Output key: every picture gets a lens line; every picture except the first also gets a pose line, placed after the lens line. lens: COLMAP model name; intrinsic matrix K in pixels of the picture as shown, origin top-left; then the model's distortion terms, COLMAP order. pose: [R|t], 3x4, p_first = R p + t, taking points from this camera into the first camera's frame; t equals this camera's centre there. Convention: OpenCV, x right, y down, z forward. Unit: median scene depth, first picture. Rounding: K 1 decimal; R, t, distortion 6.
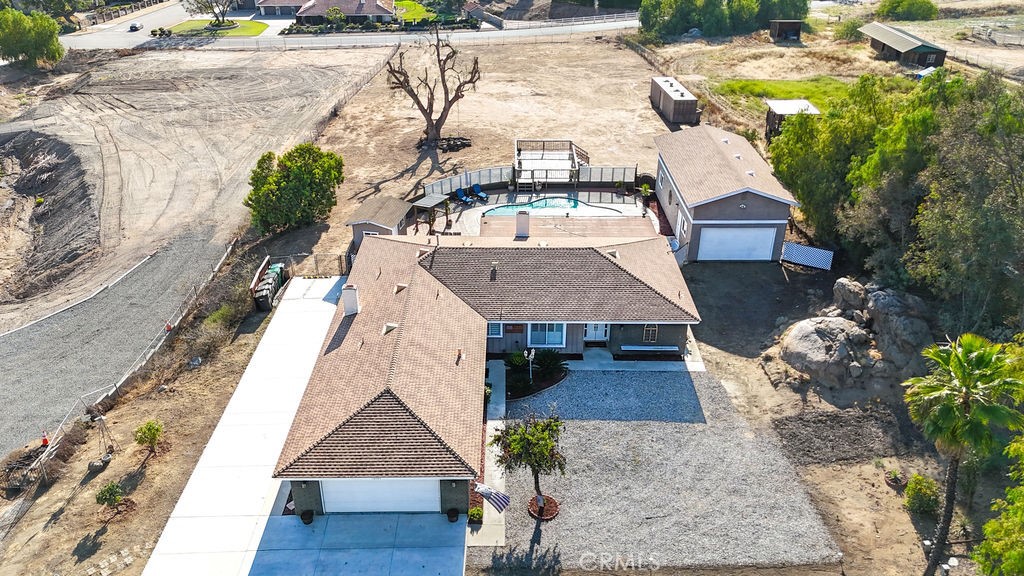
lens RADIAL K [[795.0, 0, 515.0], [0, 795.0, 281.9], [0, 0, 1]] dist [0.090805, -0.101030]
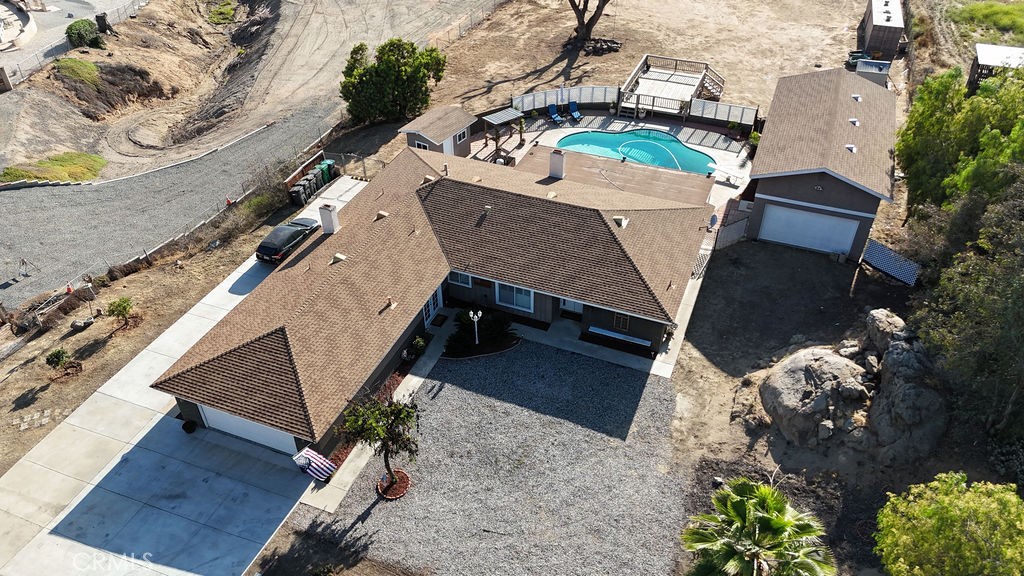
lens RADIAL K [[753.7, 0, 514.0], [0, 753.7, 285.9], [0, 0, 1]] dist [0.073929, -0.075253]
pose [[0.924743, 0.226402, -0.305927, 0.232970], [-0.168267, 0.964204, 0.204931, -0.095586], [0.341373, -0.138031, 0.929737, 0.135566]]
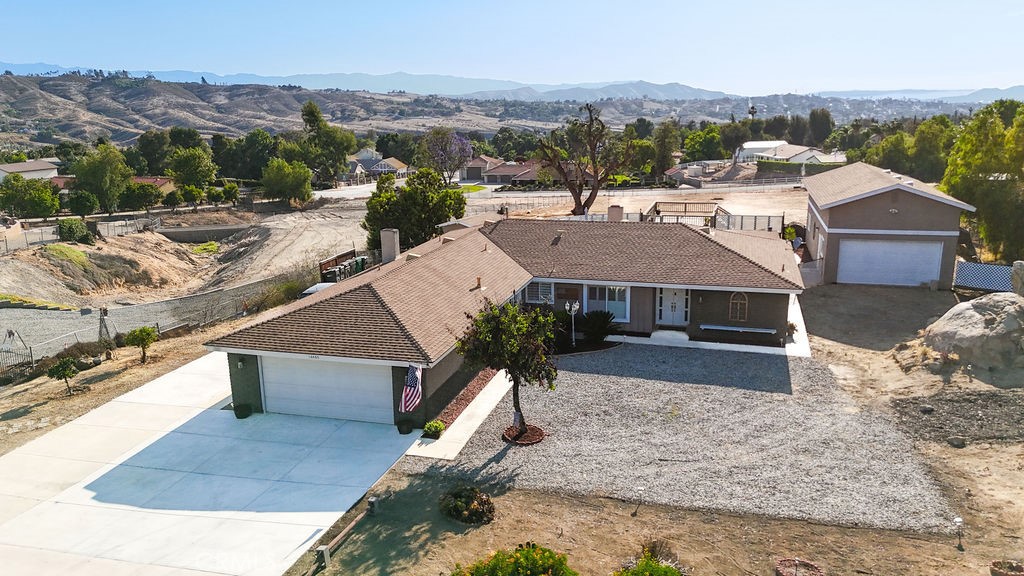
lens RADIAL K [[766.9, 0, 513.3], [0, 766.9, 282.5], [0, 0, 1]] dist [0.074744, -0.068213]
pose [[0.956845, 0.043725, -0.287291, 0.132529], [-0.115397, 0.964498, -0.237545, 0.185998], [0.266705, 0.260446, 0.927920, 0.174507]]
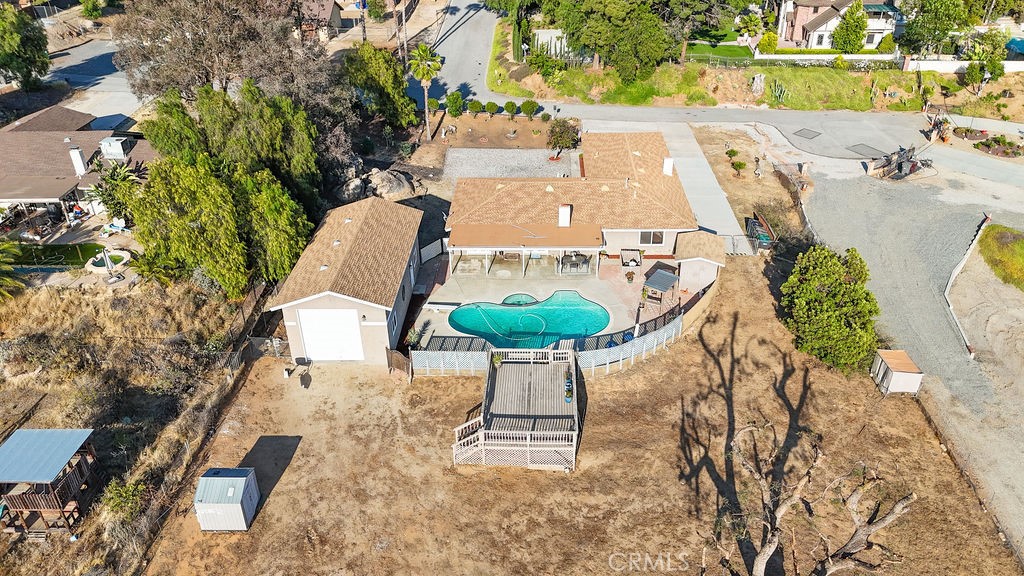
lens RADIAL K [[753.7, 0, 514.0], [0, 753.7, 285.9], [0, 0, 1]] dist [0.073929, -0.075253]
pose [[-0.998815, -0.012494, 0.047037, 0.028002], [0.033426, 0.526358, 0.849606, -0.880564], [-0.035374, 0.850171, -0.525316, 1.507309]]
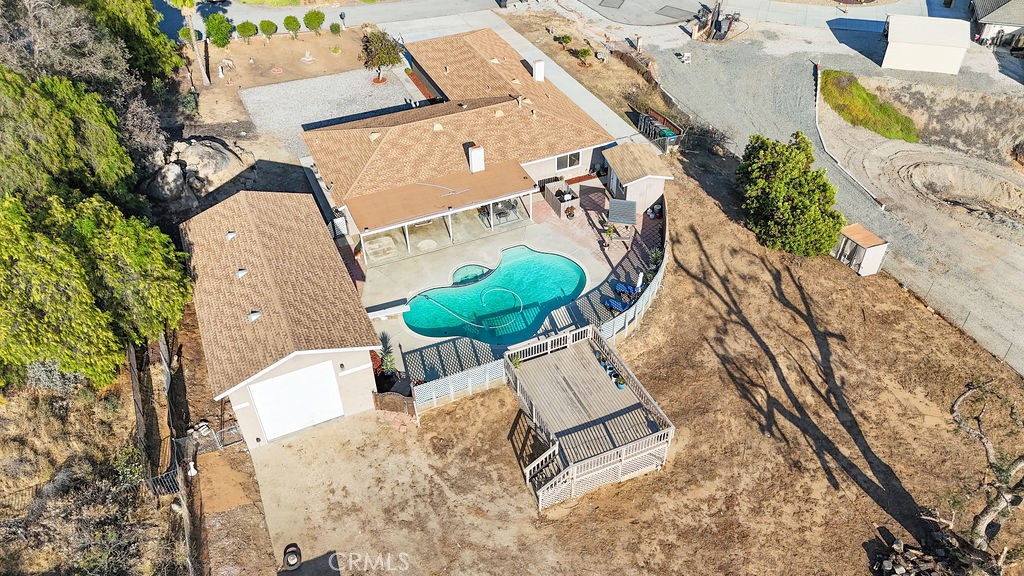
lens RADIAL K [[753.7, 0, 514.0], [0, 753.7, 285.9], [0, 0, 1]] dist [0.073929, -0.075253]
pose [[-0.915544, 0.264377, -0.303125, 0.265954], [-0.179629, 0.405548, 0.896250, -0.777826], [0.359879, 0.875006, -0.323807, 1.307492]]
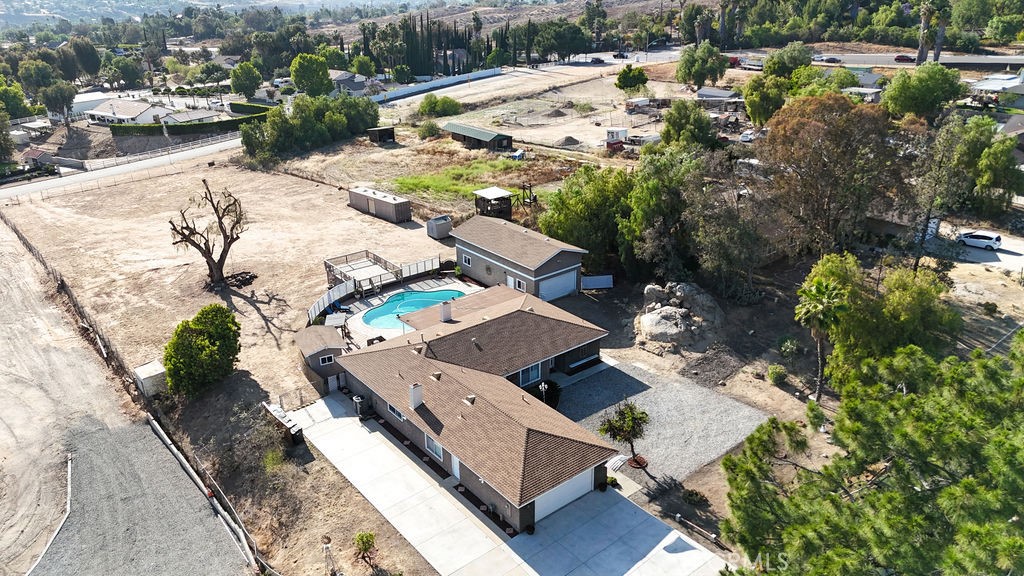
lens RADIAL K [[753.7, 0, 514.0], [0, 753.7, 285.9], [0, 0, 1]] dist [0.073929, -0.075253]
pose [[0.781433, -0.255736, 0.569176, -0.538408], [0.307601, 0.951501, 0.005206, -0.075908], [-0.542903, 0.171011, 0.822199, -0.091663]]
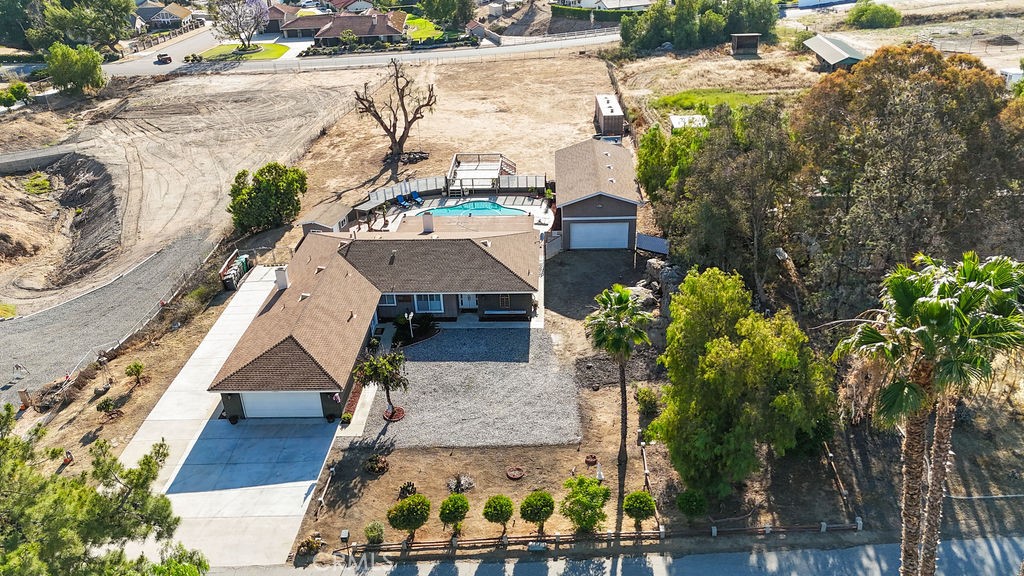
lens RADIAL K [[803.9, 0, 514.4], [0, 803.9, 284.8], [0, 0, 1]] dist [0.088462, -0.098329]
pose [[0.997982, -0.012020, -0.062351, 0.205668], [0.011933, 0.999927, -0.001762, 0.029877], [0.062367, 0.001015, 0.998053, -0.270334]]
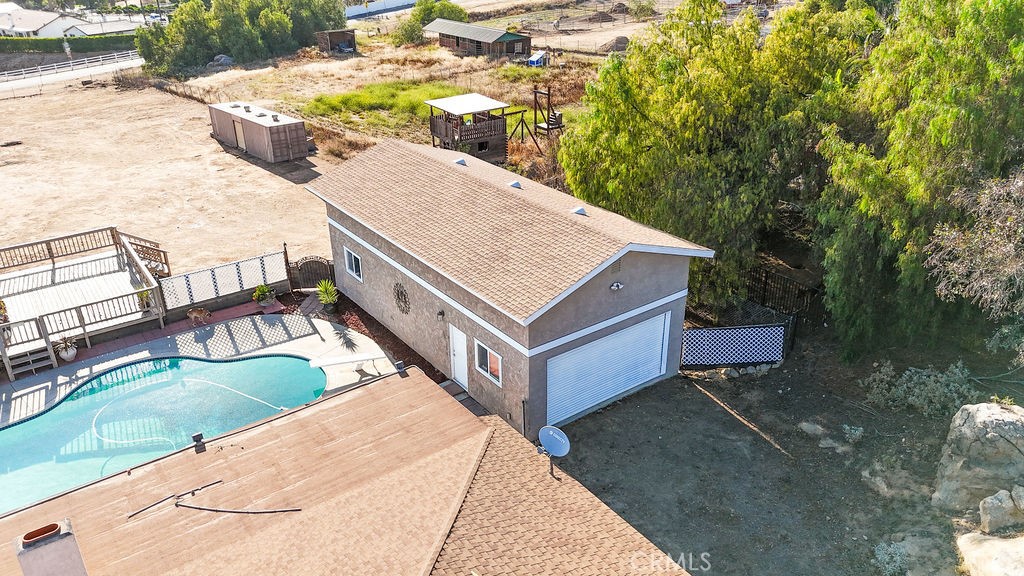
lens RADIAL K [[753.7, 0, 514.0], [0, 753.7, 285.9], [0, 0, 1]] dist [0.073929, -0.075253]
pose [[0.812177, -0.266685, 0.518892, 0.023434], [0.289142, 0.956491, 0.039020, -0.115359], [-0.506721, 0.118342, 0.853949, 0.616346]]
